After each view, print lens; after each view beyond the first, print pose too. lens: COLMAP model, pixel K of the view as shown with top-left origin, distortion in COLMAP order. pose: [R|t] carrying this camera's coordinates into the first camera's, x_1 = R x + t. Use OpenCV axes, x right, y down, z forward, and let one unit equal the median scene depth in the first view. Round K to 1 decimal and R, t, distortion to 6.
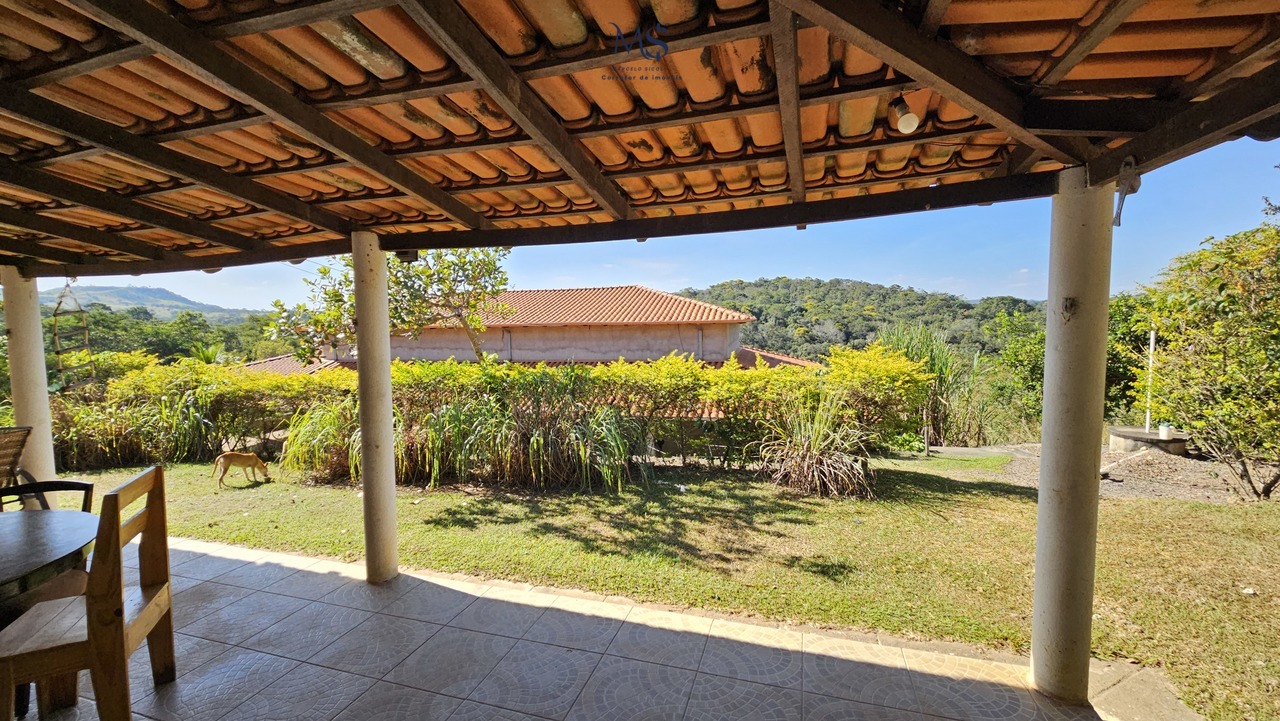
lens RADIAL K [[519.5, 0, 633.4], [0, 519.5, 363.6], [0, 0, 1]] dist [-0.003221, 0.000583]
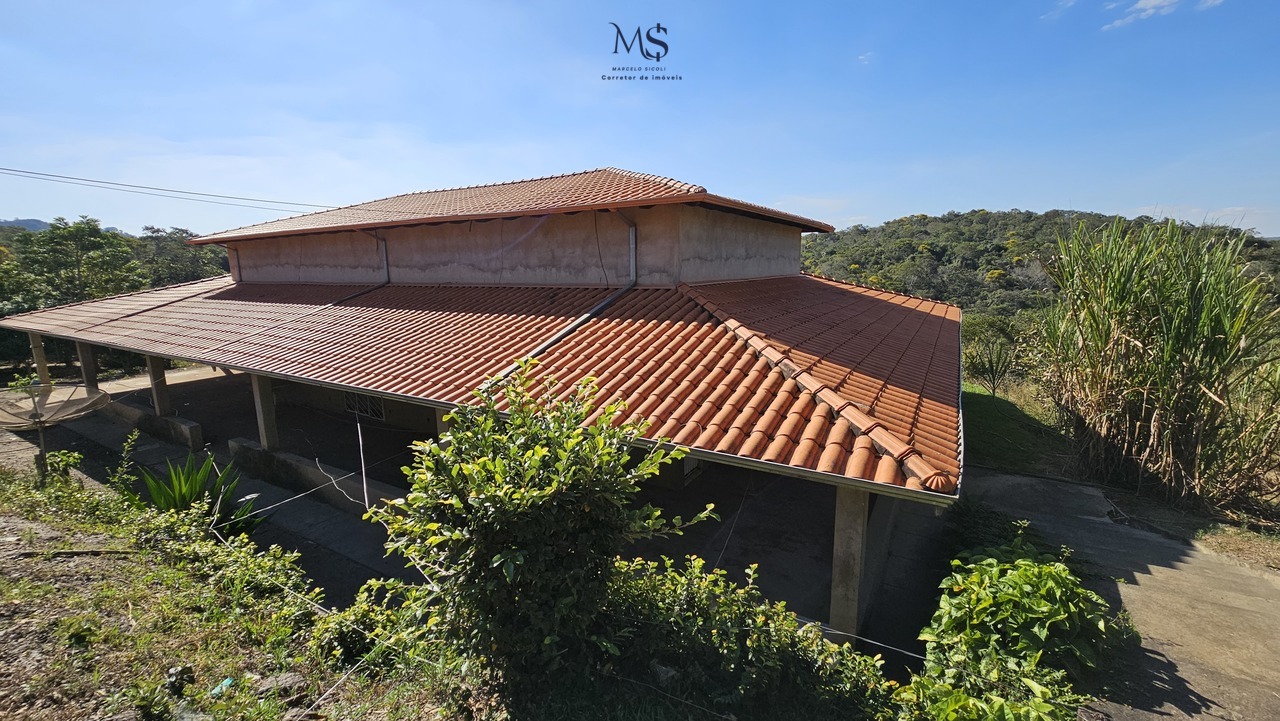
lens RADIAL K [[519.5, 0, 638.3], [0, 519.5, 363.8], [0, 0, 1]] dist [-0.003221, 0.000583]
pose [[0.957477, 0.060468, -0.282101, 0.251639], [-0.028986, 0.993004, 0.114469, 0.010135], [0.287049, -0.101425, 0.952531, 0.439756]]
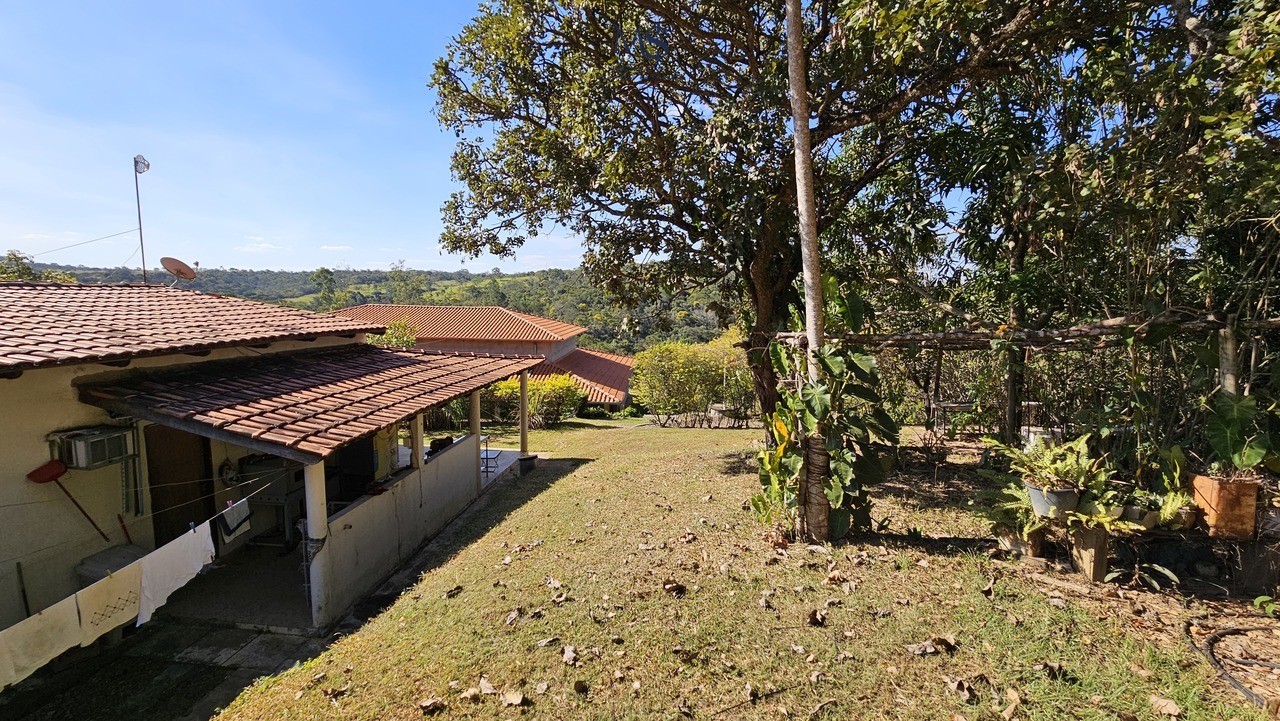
lens RADIAL K [[519.5, 0, 634.4], [0, 519.5, 362.8], [0, 0, 1]] dist [-0.003221, 0.000583]
pose [[0.979528, 0.012347, 0.200929, 0.094178], [-0.021382, 0.998852, 0.042857, -0.072645], [-0.200169, -0.046276, 0.978668, -0.556517]]
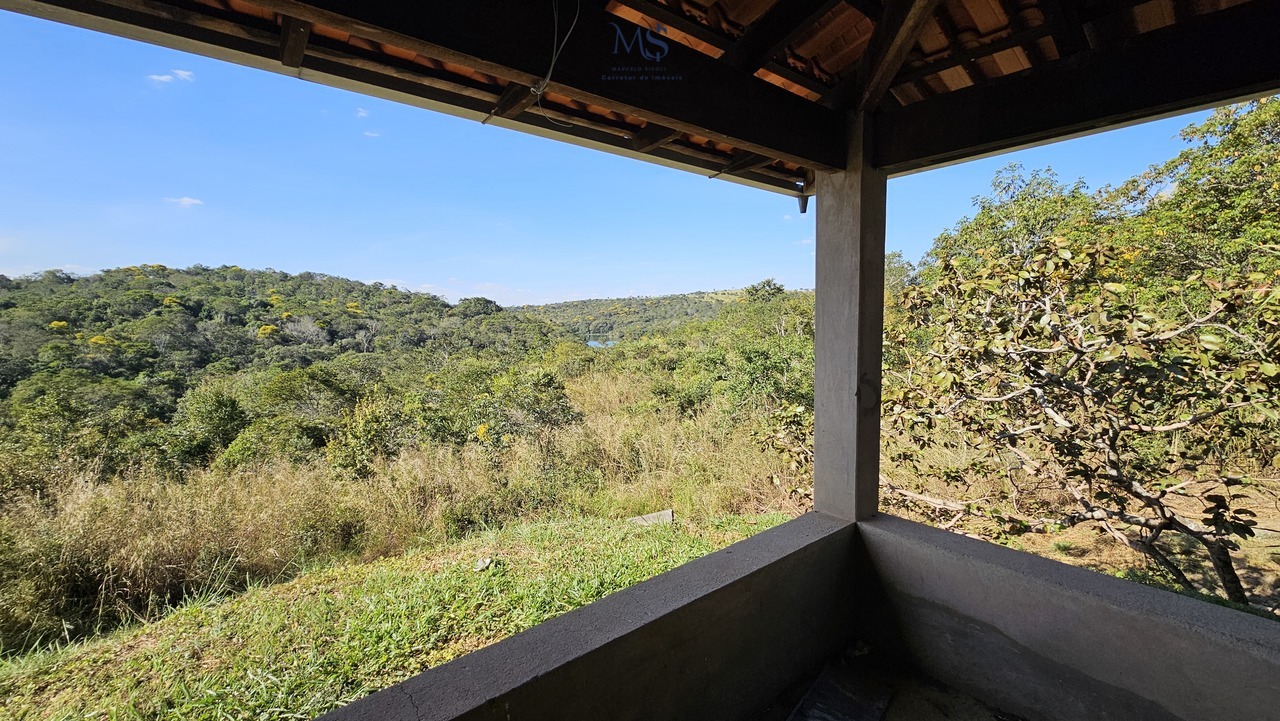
lens RADIAL K [[519.5, 0, 631.2], [0, 519.5, 359.3], [0, 0, 1]] dist [-0.003221, 0.000583]
pose [[0.597221, -0.056000, 0.800119, 0.333606], [0.070582, 0.997359, 0.017121, 0.063089], [-0.798965, 0.046249, 0.599597, 1.353379]]
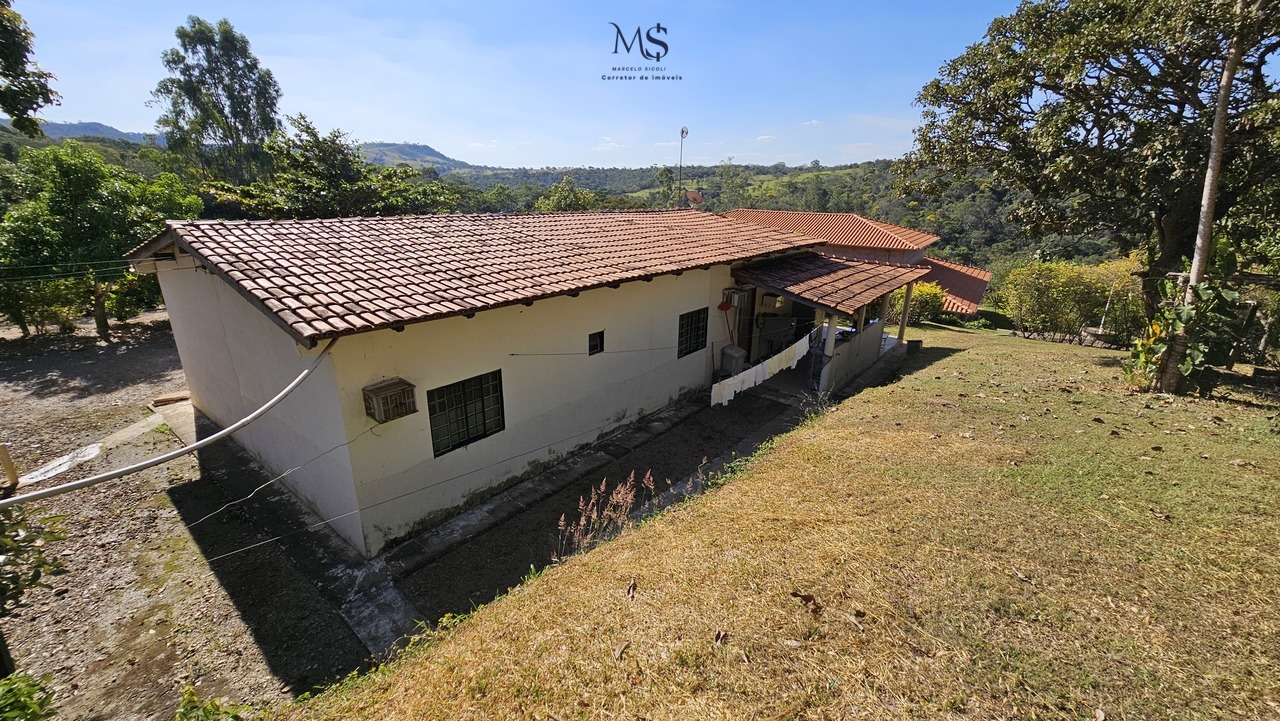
lens RADIAL K [[519.5, 0, 635.3], [0, 519.5, 358.1], [0, 0, 1]] dist [-0.003221, 0.000583]
pose [[0.932187, 0.147243, -0.330676, -0.032973], [-0.064490, 0.966470, 0.248547, -0.086229], [0.356185, -0.210367, 0.910427, -0.854718]]
